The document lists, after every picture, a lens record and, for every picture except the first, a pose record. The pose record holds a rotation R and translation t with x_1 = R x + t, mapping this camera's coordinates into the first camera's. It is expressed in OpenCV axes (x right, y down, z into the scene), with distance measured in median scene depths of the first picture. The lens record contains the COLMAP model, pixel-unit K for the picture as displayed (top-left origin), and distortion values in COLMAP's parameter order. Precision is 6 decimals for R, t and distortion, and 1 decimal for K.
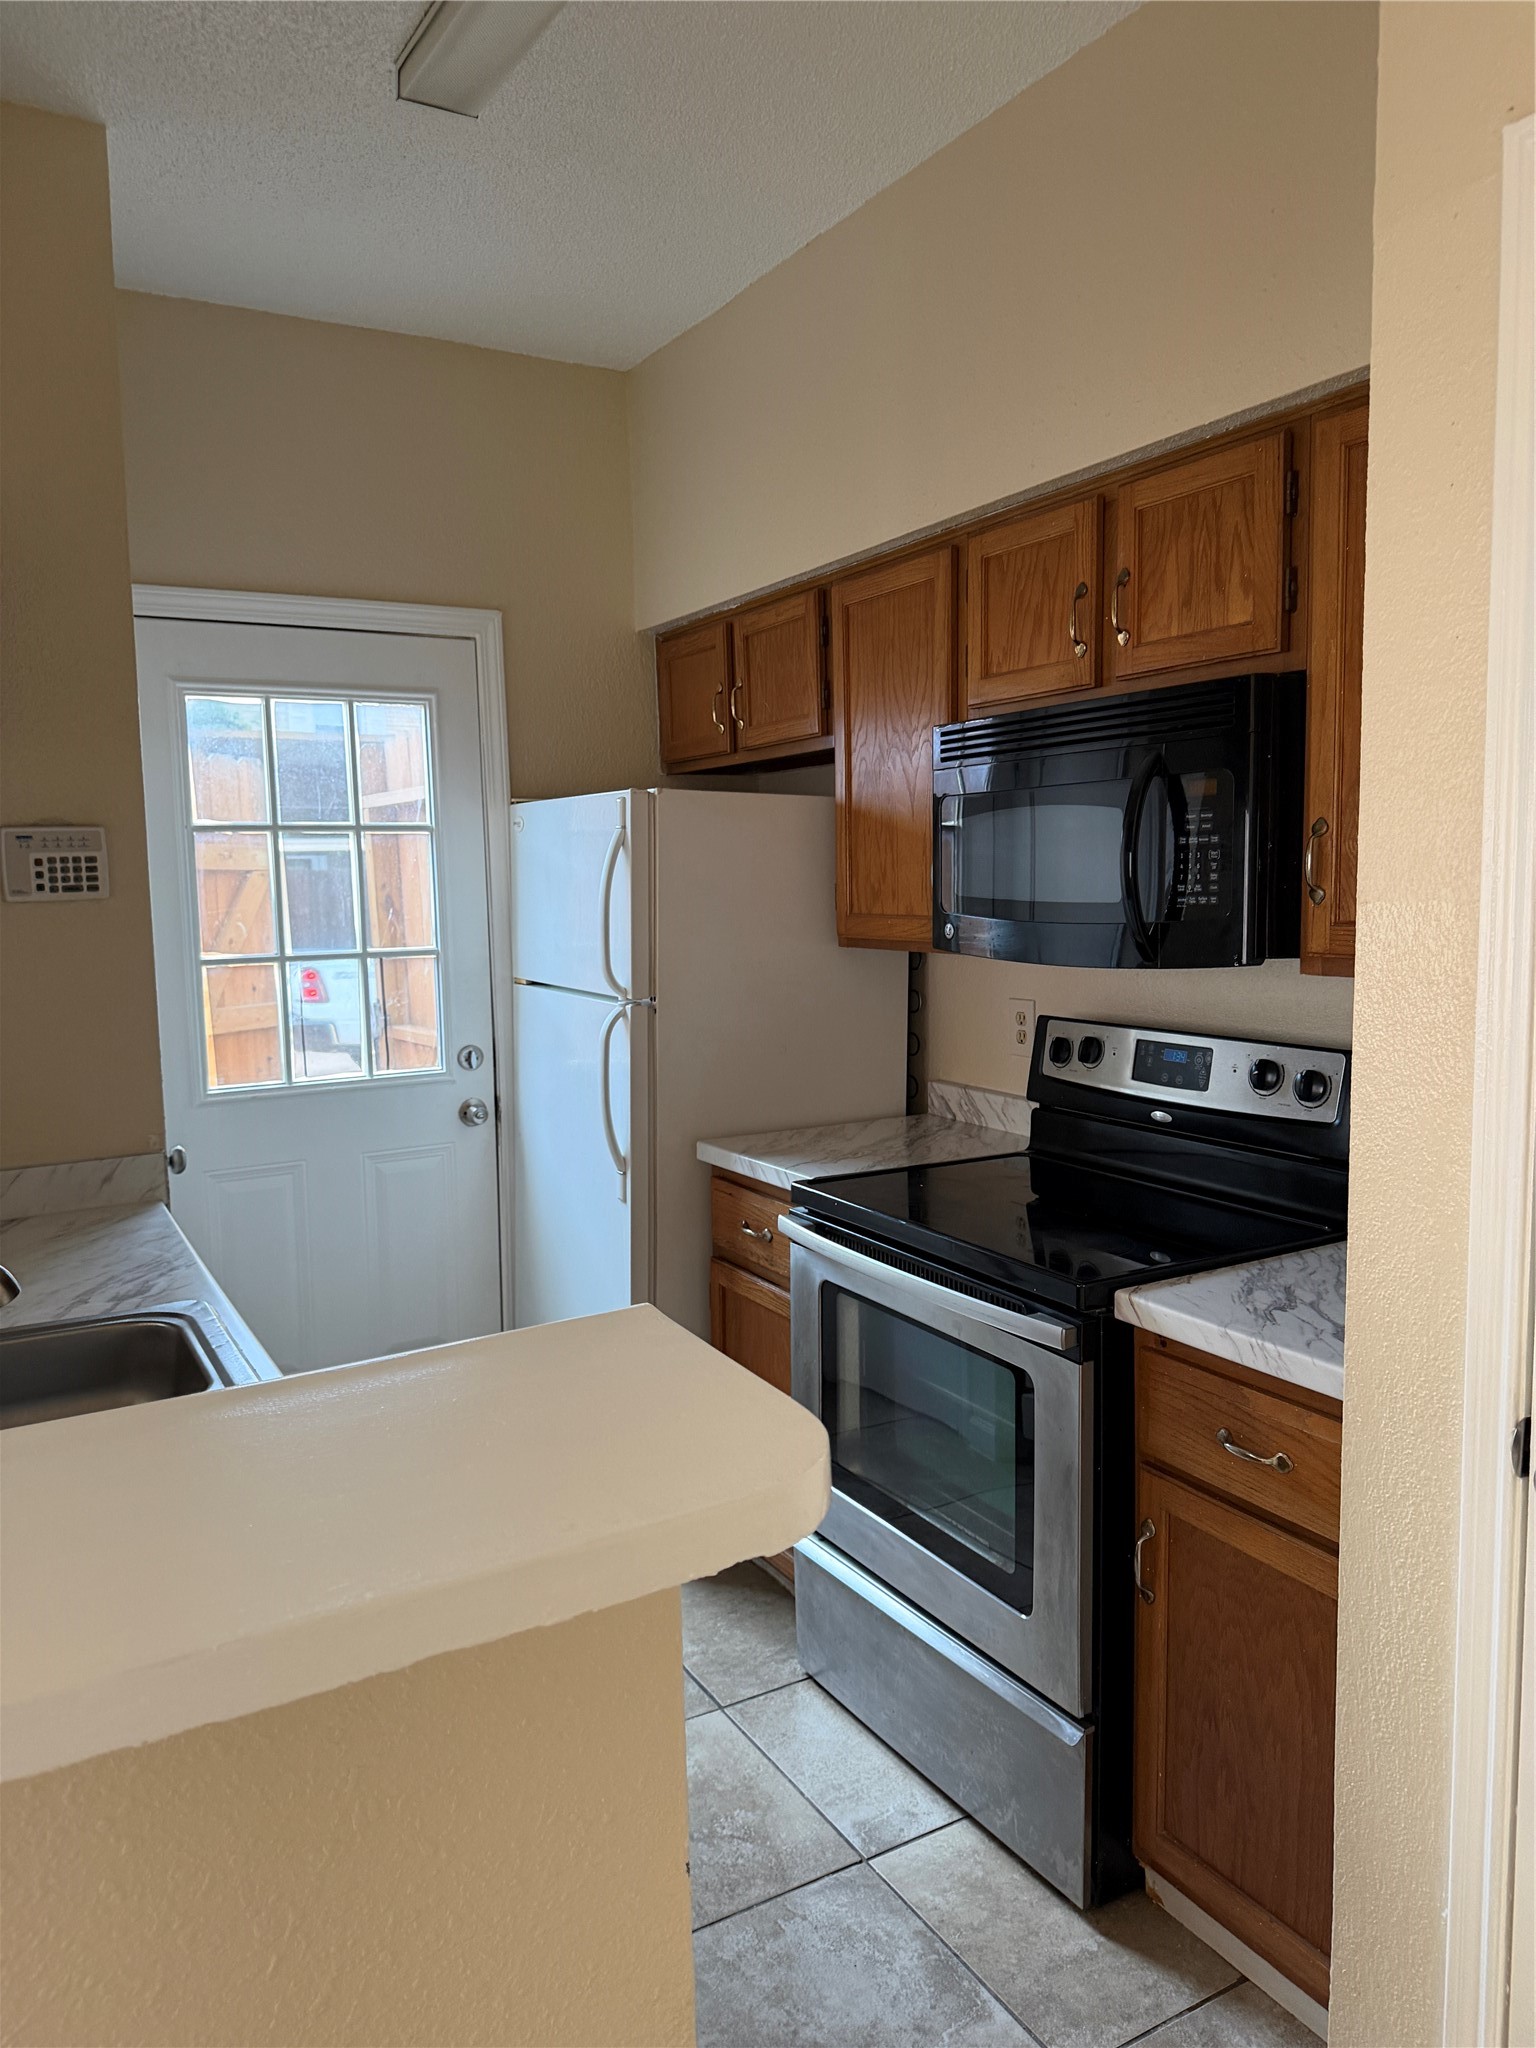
lens RADIAL K [[1506.8, 0, 744.2], [0, 1506.8, 1027.6], [0, 0, 1]] dist [0.192460, -0.355457]
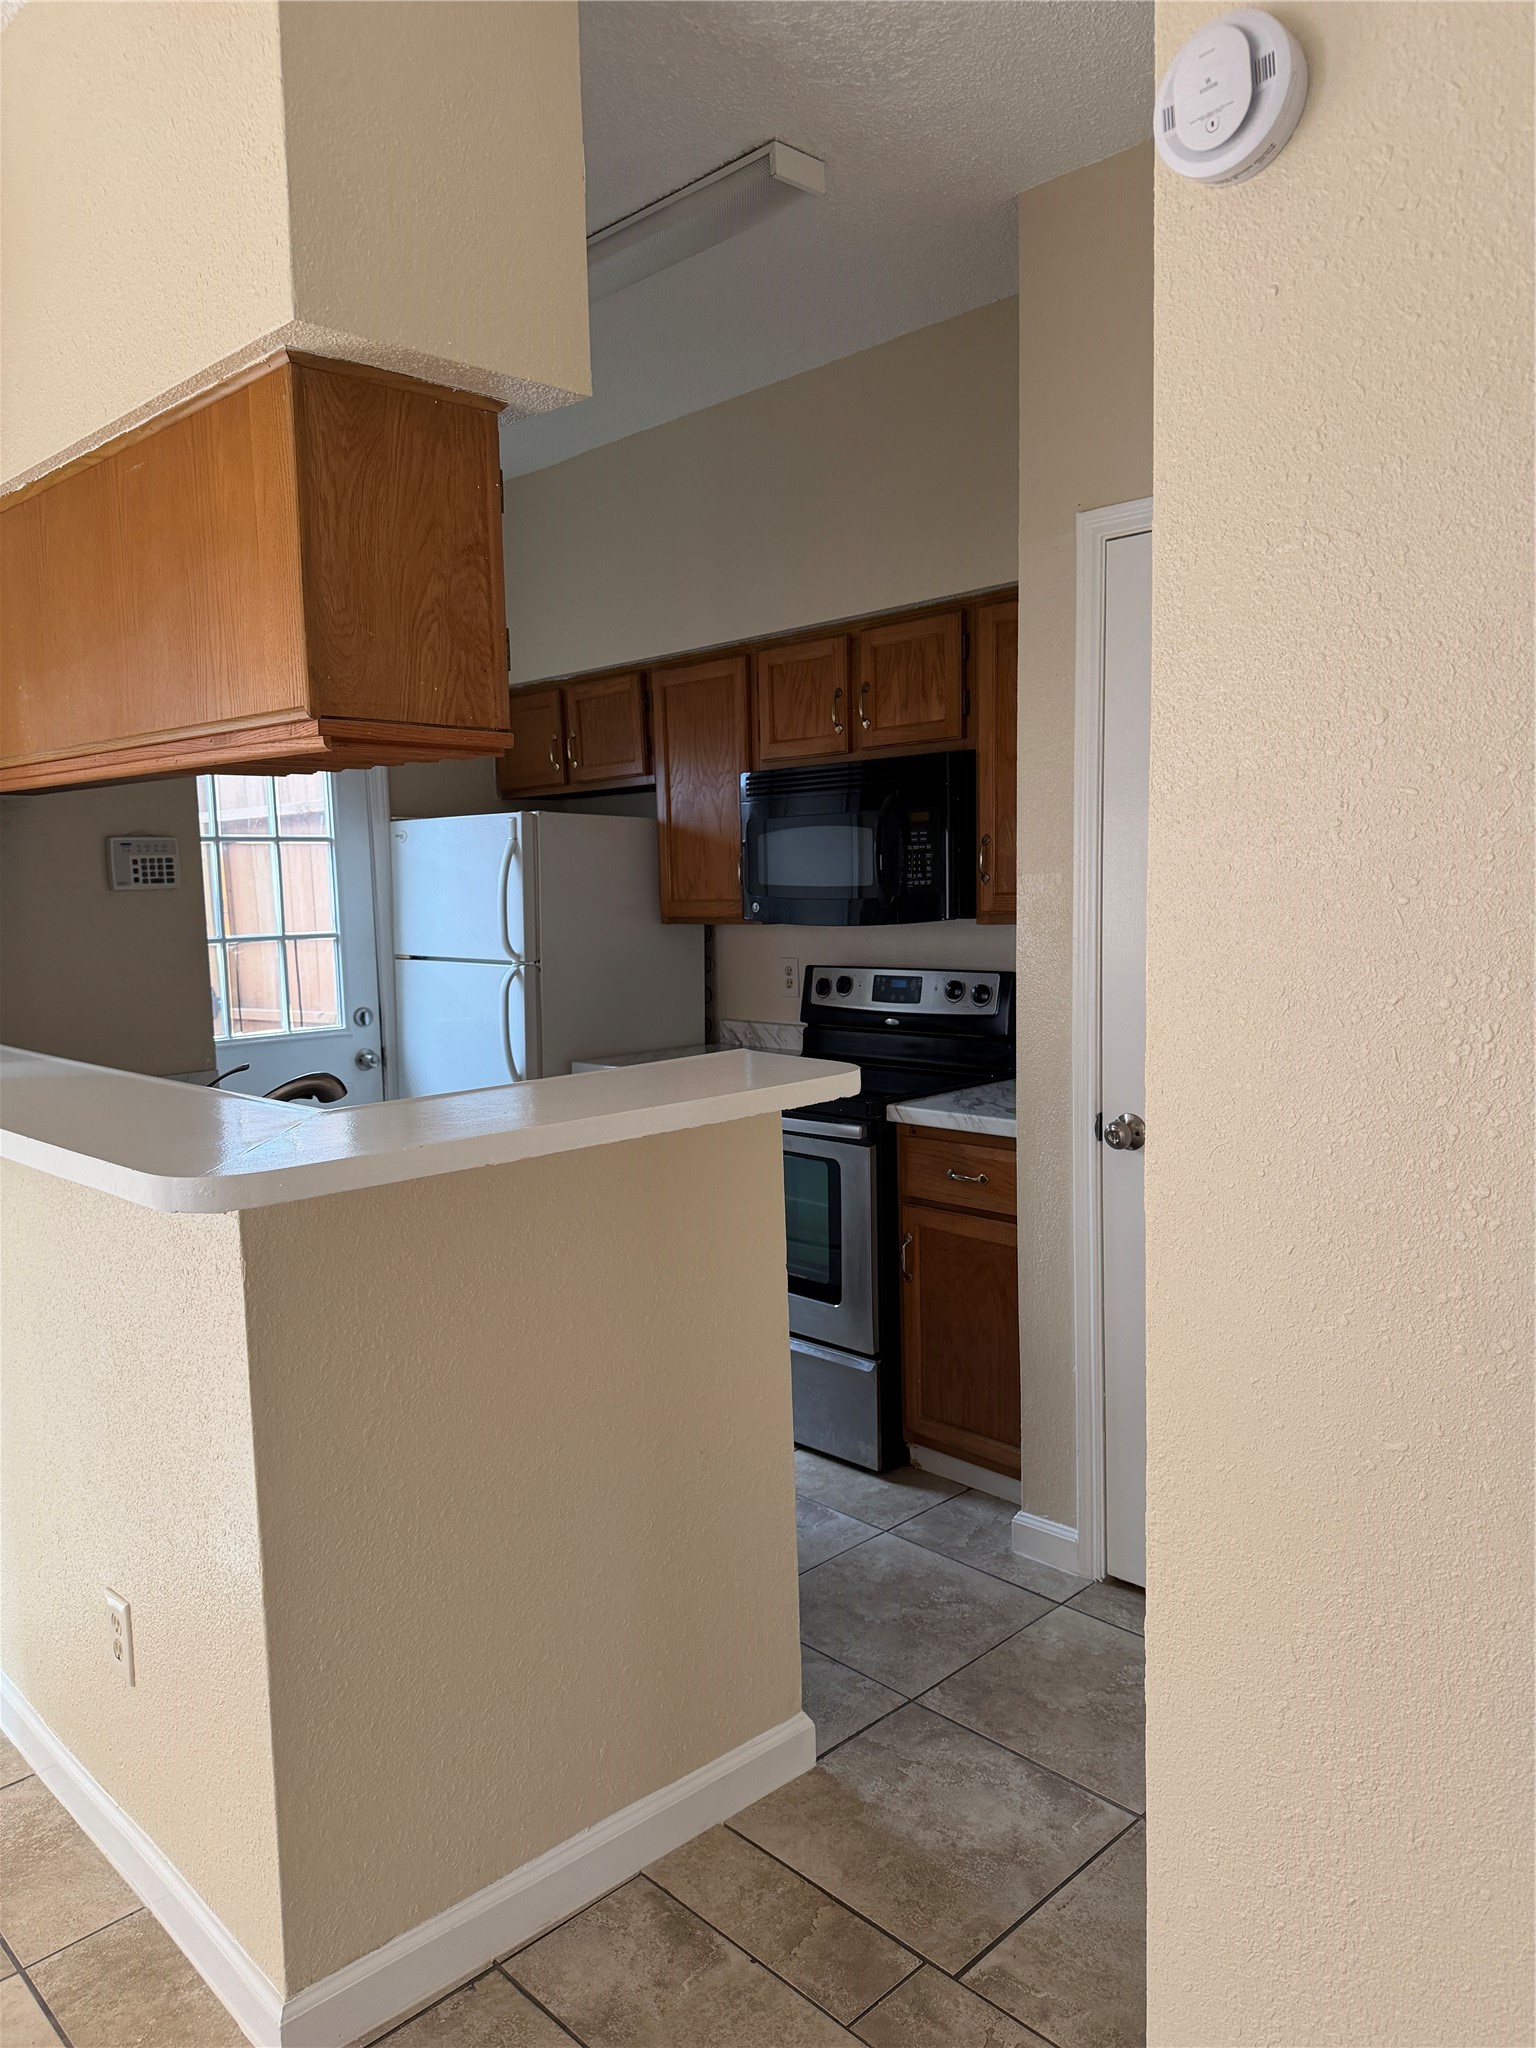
lens RADIAL K [[1446.8, 0, 759.6], [0, 1446.8, 1035.8], [0, 0, 1]] dist [0.238243, -0.295353]
pose [[0.971112, -0.032960, 0.236336, -0.230235], [0.032980, 0.999449, 0.003870, 0.065192], [-0.236334, 0.004036, 0.971664, -0.462121]]
